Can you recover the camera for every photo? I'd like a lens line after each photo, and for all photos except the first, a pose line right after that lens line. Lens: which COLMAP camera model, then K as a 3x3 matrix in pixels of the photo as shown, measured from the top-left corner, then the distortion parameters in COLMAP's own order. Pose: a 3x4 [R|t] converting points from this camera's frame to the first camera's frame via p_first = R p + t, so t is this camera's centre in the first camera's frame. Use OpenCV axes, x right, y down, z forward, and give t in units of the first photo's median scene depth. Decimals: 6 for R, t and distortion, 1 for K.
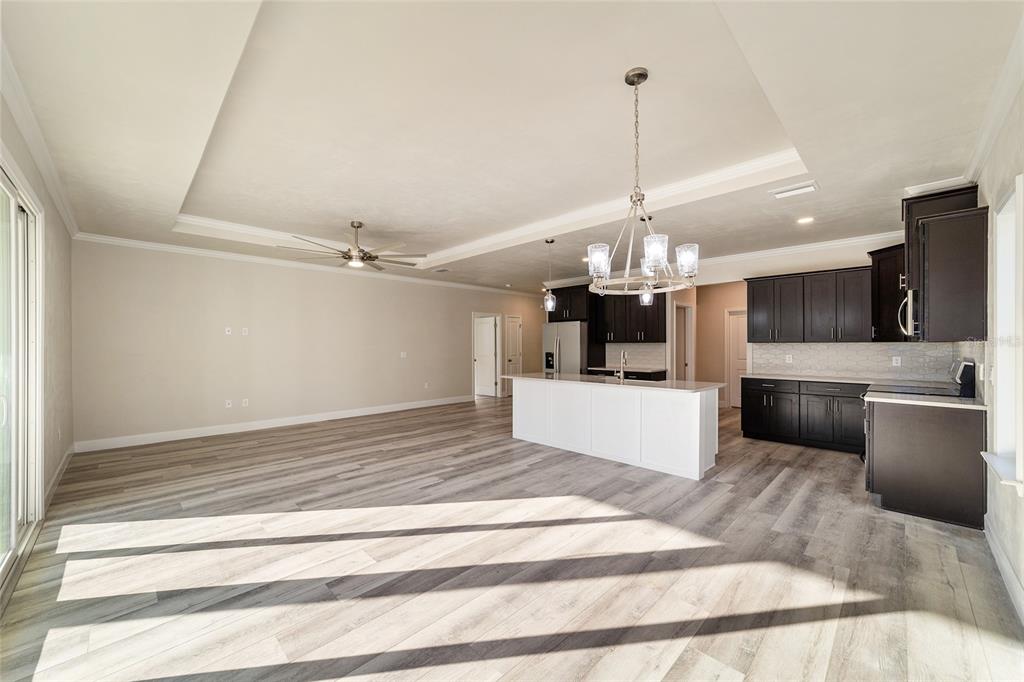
lens RADIAL K [[394.9, 0, 507.7], [0, 394.9, 343.9], [0, 0, 1]] dist [-0.011266, 0.005080]
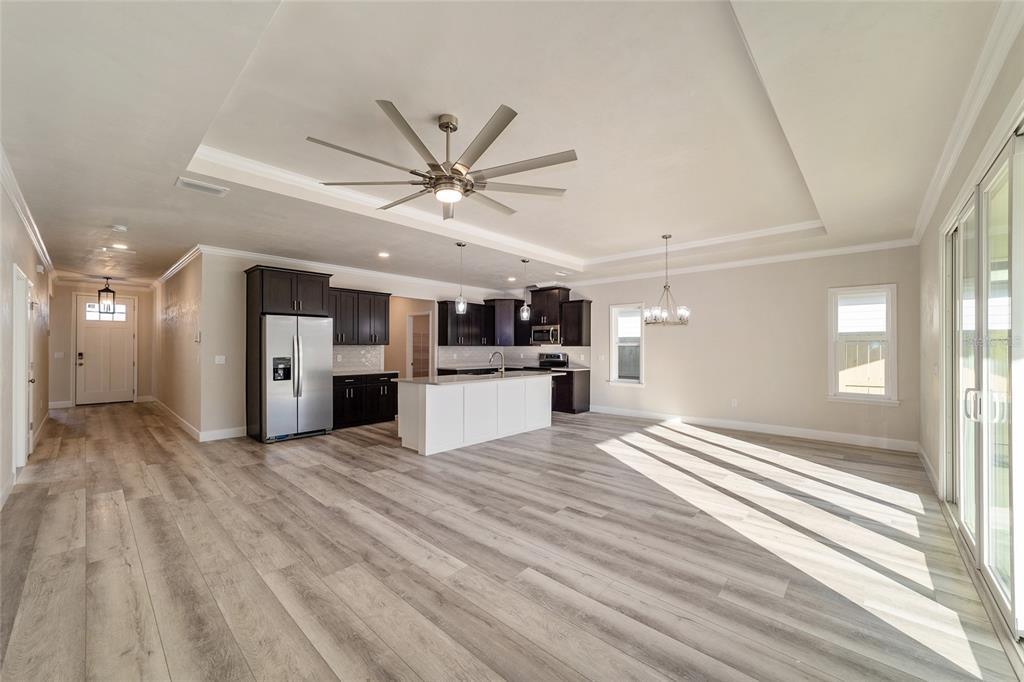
lens RADIAL K [[394.9, 0, 509.3], [0, 394.9, 349.0], [0, 0, 1]] dist [-0.011266, 0.005080]
pose [[-0.048088, -0.002653, 0.998840, -1.038839], [-0.004857, 0.999985, 0.002422, 0.004464], [-0.998831, -0.004735, -0.048100, 1.060418]]
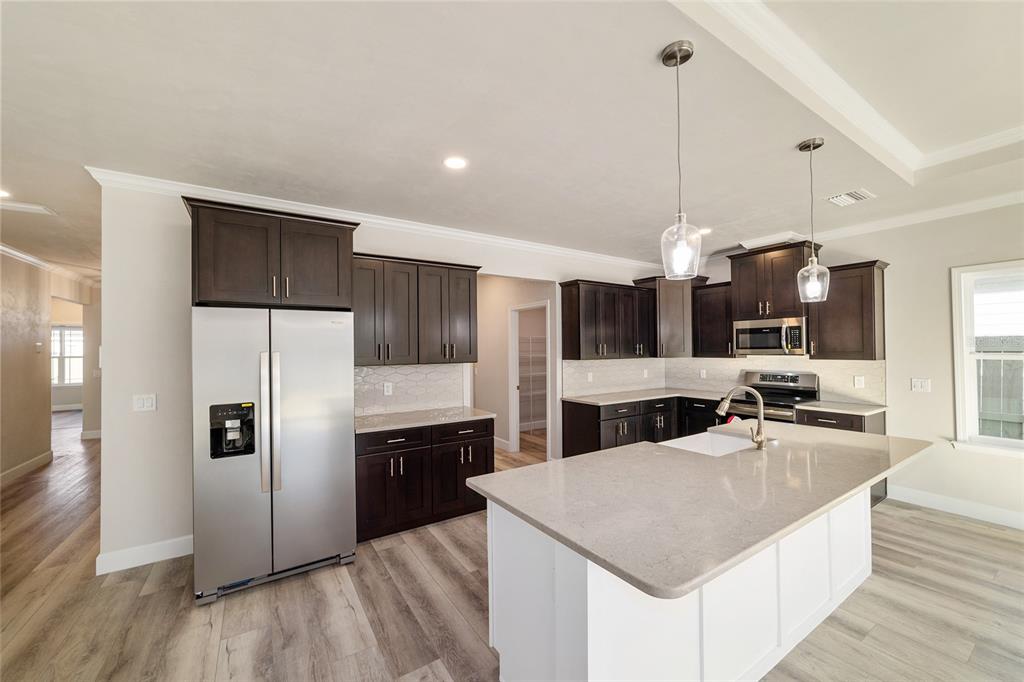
lens RADIAL K [[394.9, 0, 509.5], [0, 394.9, 342.2], [0, 0, 1]] dist [-0.011266, 0.005080]
pose [[0.205100, 0.015636, 0.978616, -0.255263], [0.006799, 0.999825, -0.017400, -0.033413], [-0.978717, 0.010223, 0.204958, 1.222822]]
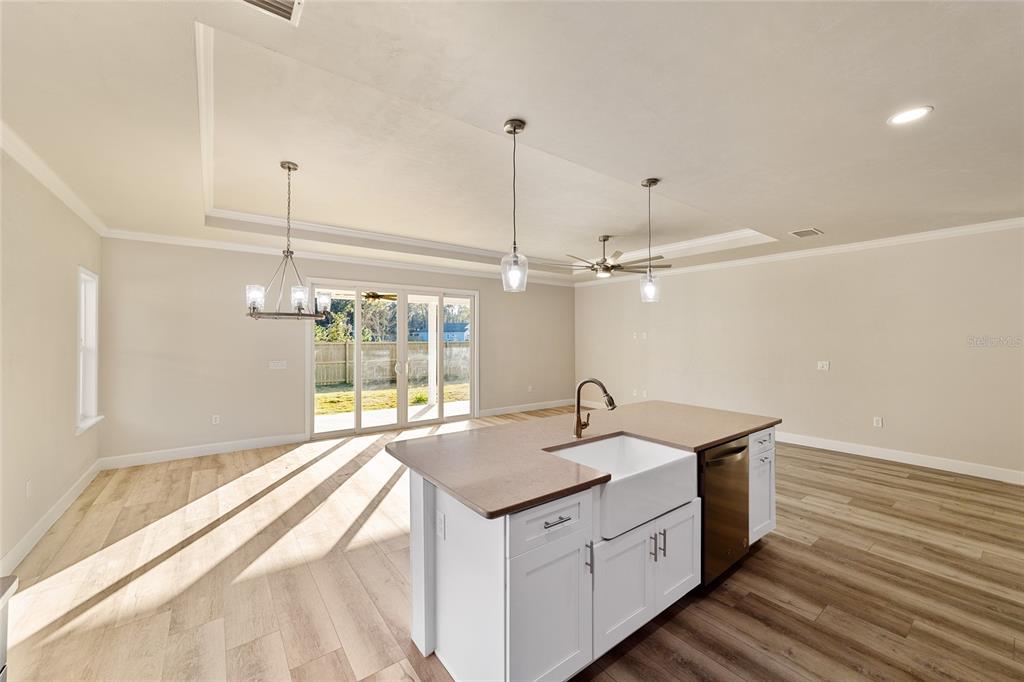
lens RADIAL K [[394.9, 0, 509.2], [0, 394.9, 335.0], [0, 0, 1]] dist [-0.011266, 0.005080]
pose [[-0.131804, -0.004525, -0.991265, 0.814492], [0.000595, 0.999989, -0.004644, -0.035767], [0.991276, -0.001202, -0.131800, 0.995715]]
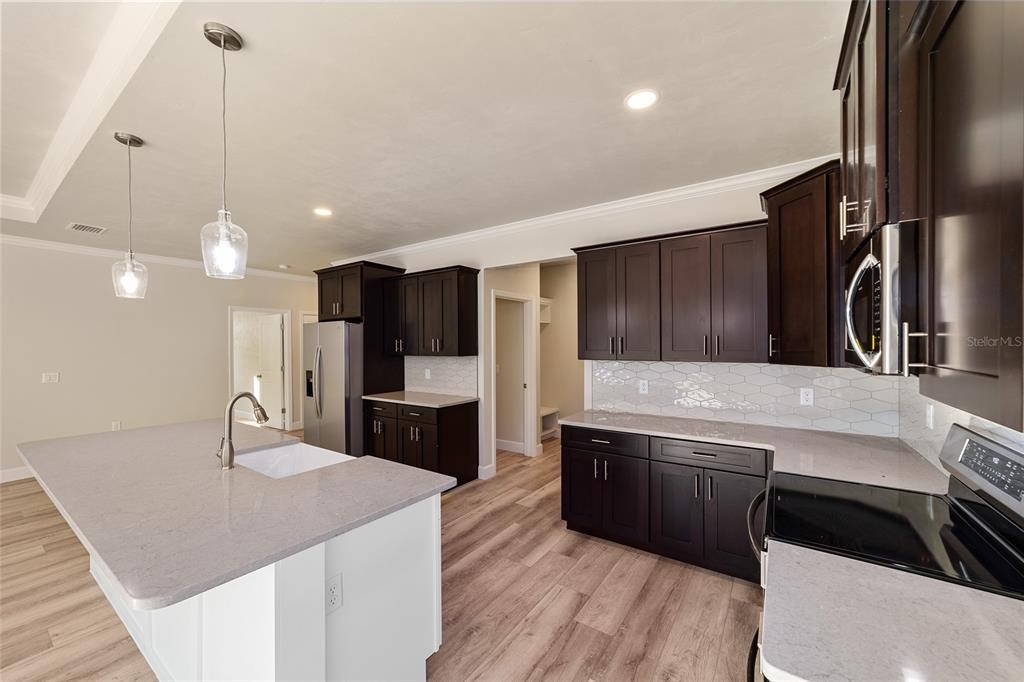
lens RADIAL K [[394.9, 0, 508.0], [0, 394.9, 344.2], [0, 0, 1]] dist [-0.011266, 0.005080]
pose [[0.984161, -0.004145, 0.177228, 0.508679], [0.003590, 0.999988, 0.003455, -0.035758], [-0.177240, -0.002764, 0.984164, 0.562922]]
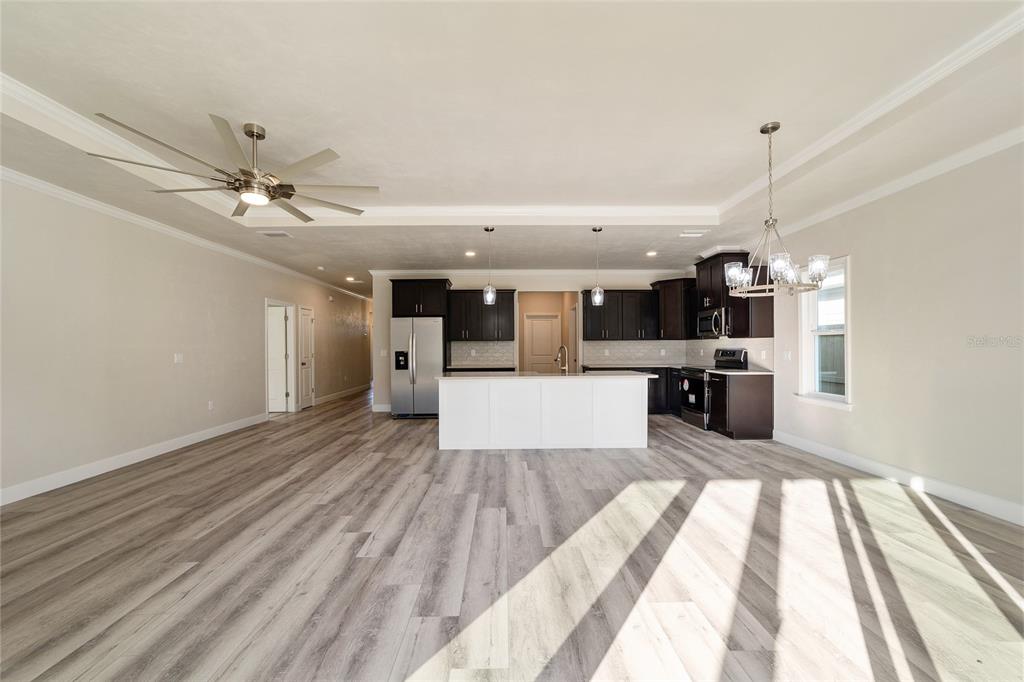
lens RADIAL K [[394.9, 0, 509.0], [0, 394.9, 343.9], [0, 0, 1]] dist [-0.011266, 0.005080]
pose [[0.692592, 0.001410, 0.721328, -0.610392], [0.002099, 0.999990, -0.003970, 0.015812], [-0.721326, 0.004263, 0.692583, 0.370731]]
